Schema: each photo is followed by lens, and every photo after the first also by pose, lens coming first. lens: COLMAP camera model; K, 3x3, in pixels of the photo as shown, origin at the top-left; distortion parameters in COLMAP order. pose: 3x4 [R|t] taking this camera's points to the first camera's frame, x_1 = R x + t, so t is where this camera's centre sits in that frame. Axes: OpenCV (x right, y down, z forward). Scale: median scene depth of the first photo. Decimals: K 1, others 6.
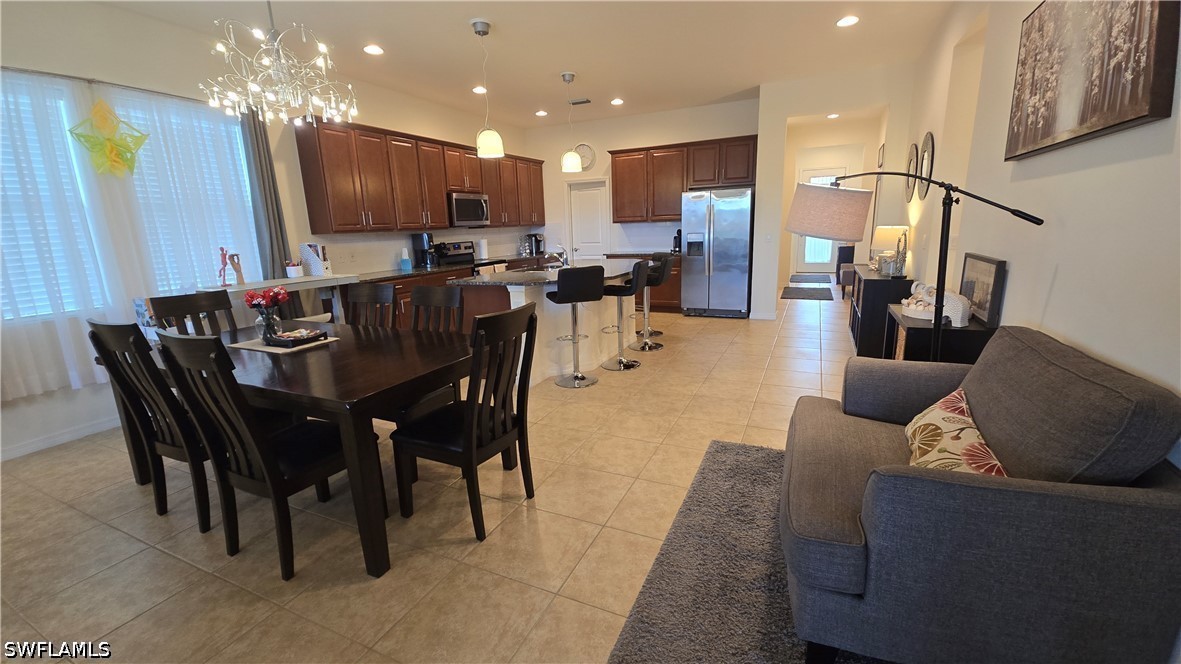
lens RADIAL K [[480.9, 0, 583.4], [0, 480.9, 330.2], [0, 0, 1]] dist [0.004175, -0.000037]
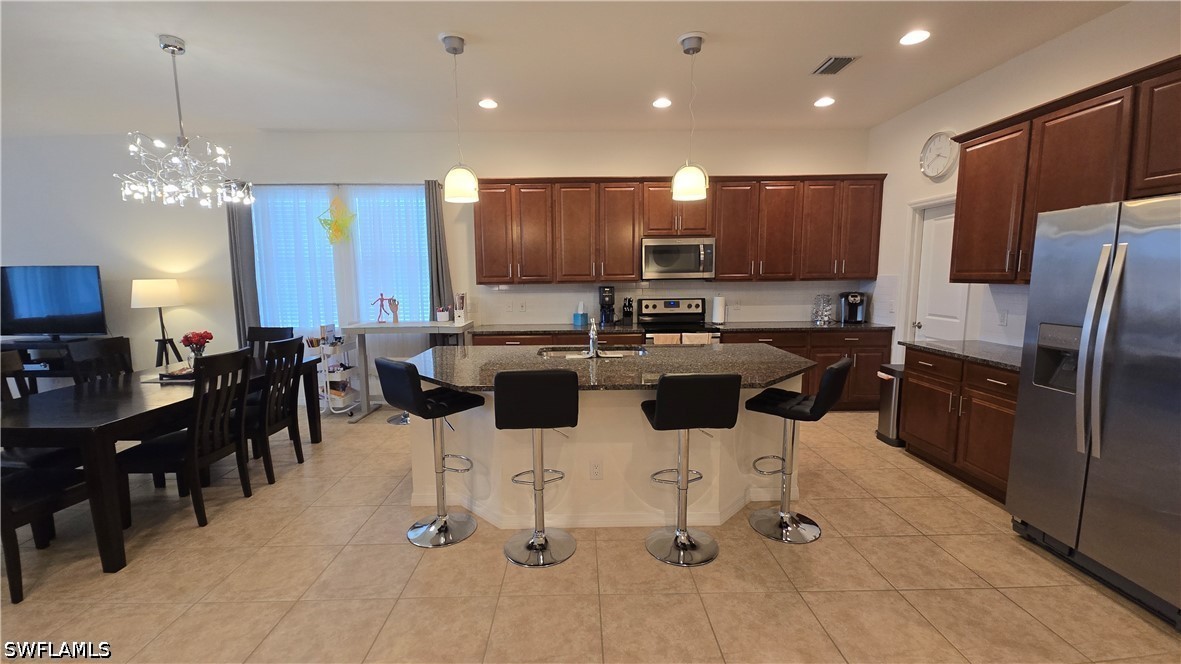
lens RADIAL K [[480.9, 0, 586.7], [0, 480.9, 332.6], [0, 0, 1]] dist [0.004175, -0.000037]
pose [[0.440706, 0.137316, -0.887087, 0.513866], [-0.197056, 0.978924, 0.053634, -0.191025], [0.875755, 0.151169, 0.458476, 0.701822]]
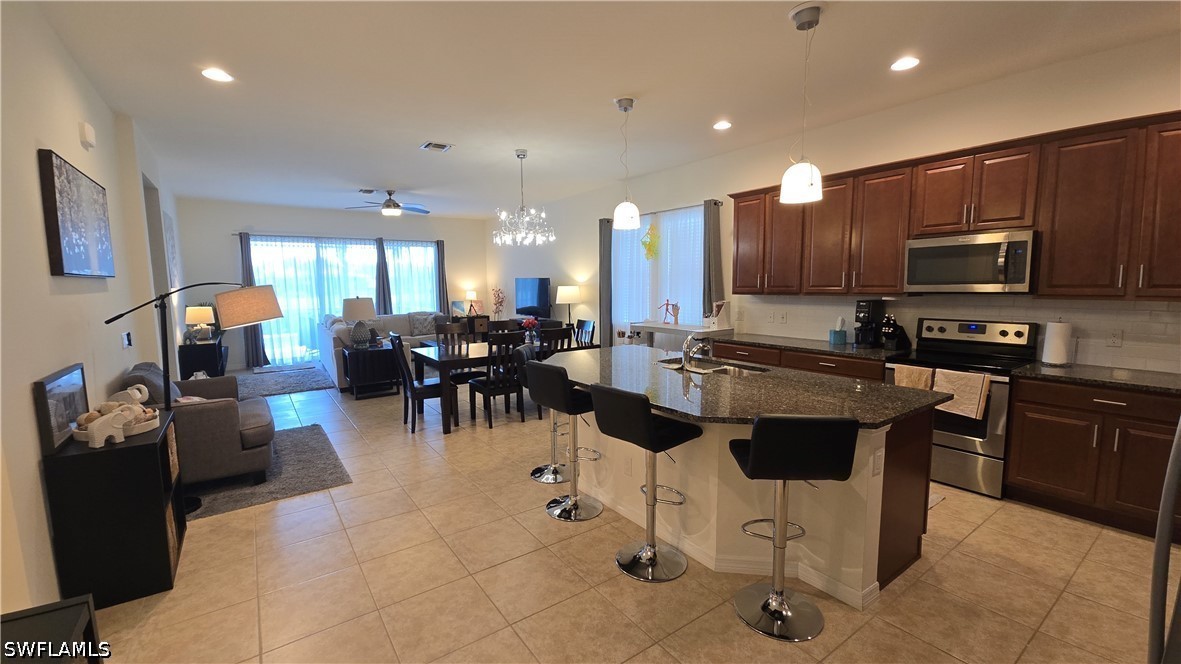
lens RADIAL K [[480.9, 0, 586.4], [0, 480.9, 330.8], [0, 0, 1]] dist [0.004175, -0.000037]
pose [[-0.487679, 0.129216, -0.863407, 0.584864], [-0.157791, 0.959652, 0.232745, -0.308549], [0.858645, 0.249743, -0.447613, 1.166005]]
